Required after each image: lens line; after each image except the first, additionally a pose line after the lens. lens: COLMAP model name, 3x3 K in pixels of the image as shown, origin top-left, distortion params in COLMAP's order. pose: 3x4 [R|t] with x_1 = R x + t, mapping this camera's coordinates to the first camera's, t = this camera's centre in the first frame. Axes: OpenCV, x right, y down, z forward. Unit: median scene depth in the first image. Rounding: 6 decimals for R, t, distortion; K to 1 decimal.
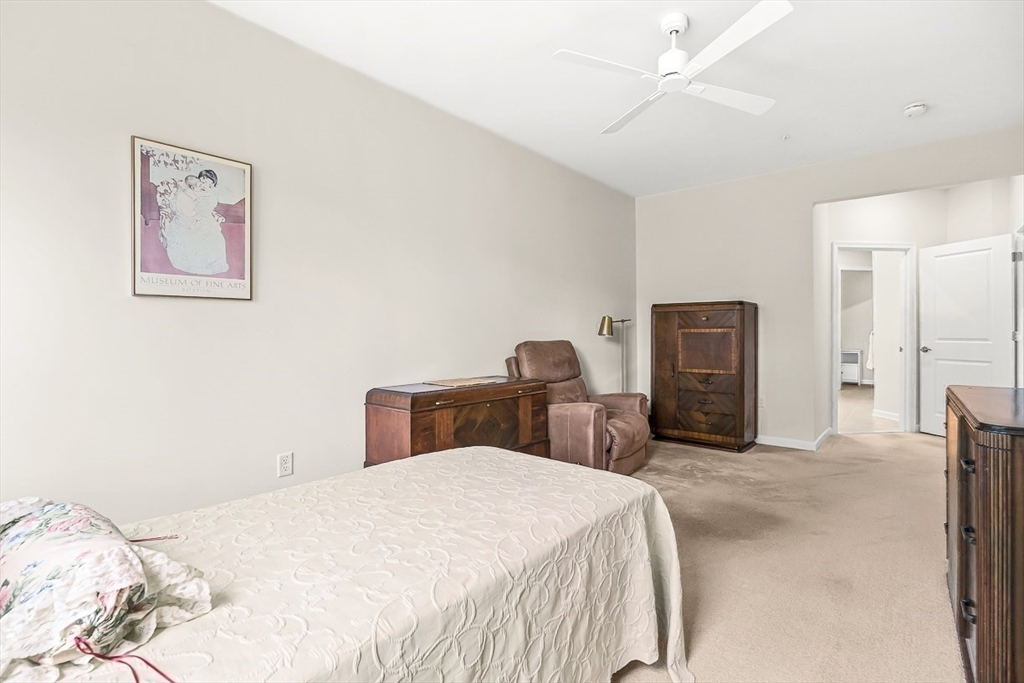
lens RADIAL K [[453.3, 0, 512.8], [0, 453.3, 335.9], [0, 0, 1]] dist [-0.005152, 0.000233]
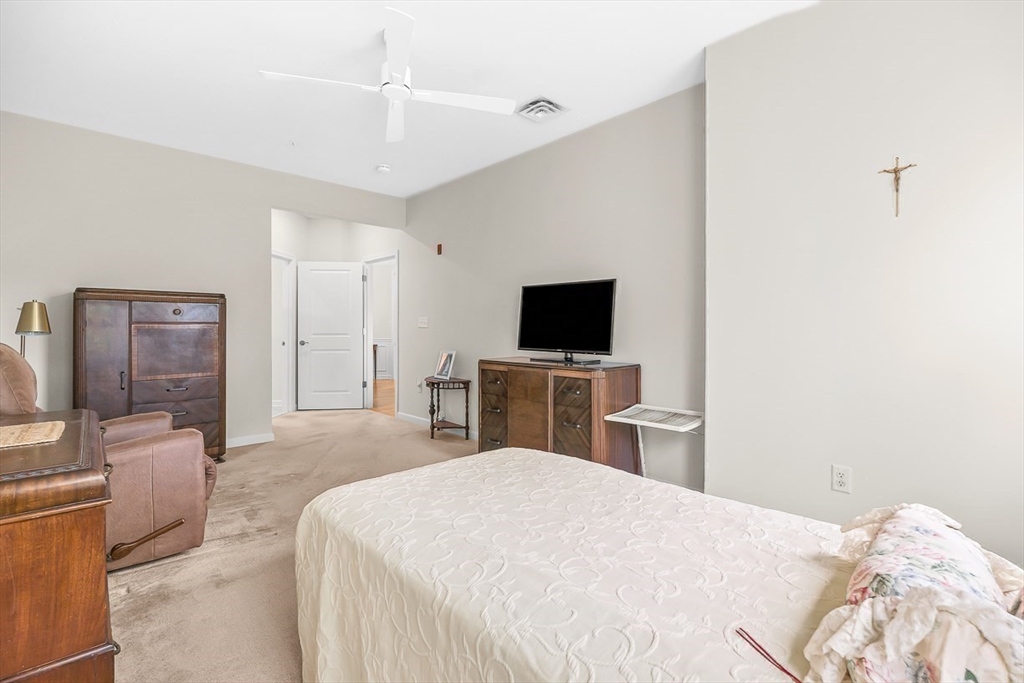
lens RADIAL K [[481.7, 0, 509.0], [0, 481.7, 337.2], [0, 0, 1]] dist [0.000791, 0.000057]
pose [[0.112484, -0.013426, 0.993563, -0.375321], [0.006561, 0.999897, 0.012769, 0.001027], [-0.993632, 0.005083, 0.112560, 0.317580]]
